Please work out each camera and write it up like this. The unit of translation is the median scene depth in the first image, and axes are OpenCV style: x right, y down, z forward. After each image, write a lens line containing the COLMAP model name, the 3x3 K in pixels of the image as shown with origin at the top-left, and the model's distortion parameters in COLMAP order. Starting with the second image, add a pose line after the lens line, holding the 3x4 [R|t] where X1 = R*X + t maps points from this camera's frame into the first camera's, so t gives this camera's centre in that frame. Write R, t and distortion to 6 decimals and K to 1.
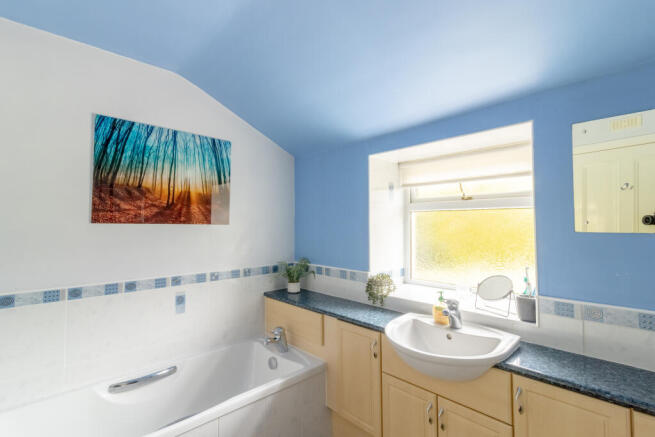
lens RADIAL K [[303.1, 0, 327.5], [0, 303.1, 218.5], [0, 0, 1]] dist [-0.000321, -0.000271]
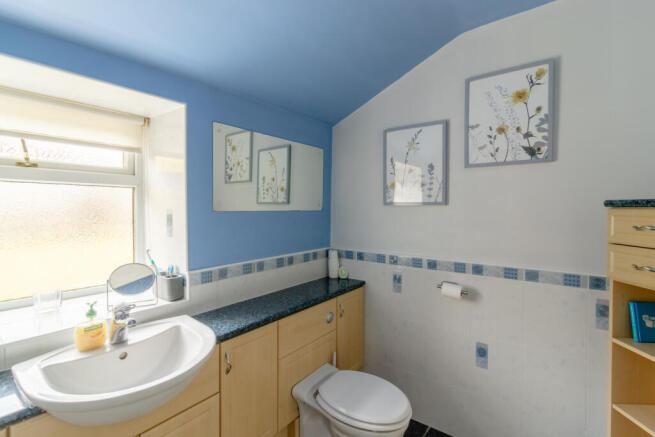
lens RADIAL K [[309.6, 0, 326.9], [0, 309.6, 213.4], [0, 0, 1]] dist [0.000686, -0.000415]
pose [[-0.170655, 0.002242, 0.985328, -0.456755], [-0.011782, 0.999921, -0.004316, 0.050867], [-0.985260, -0.012345, -0.170615, 0.714503]]
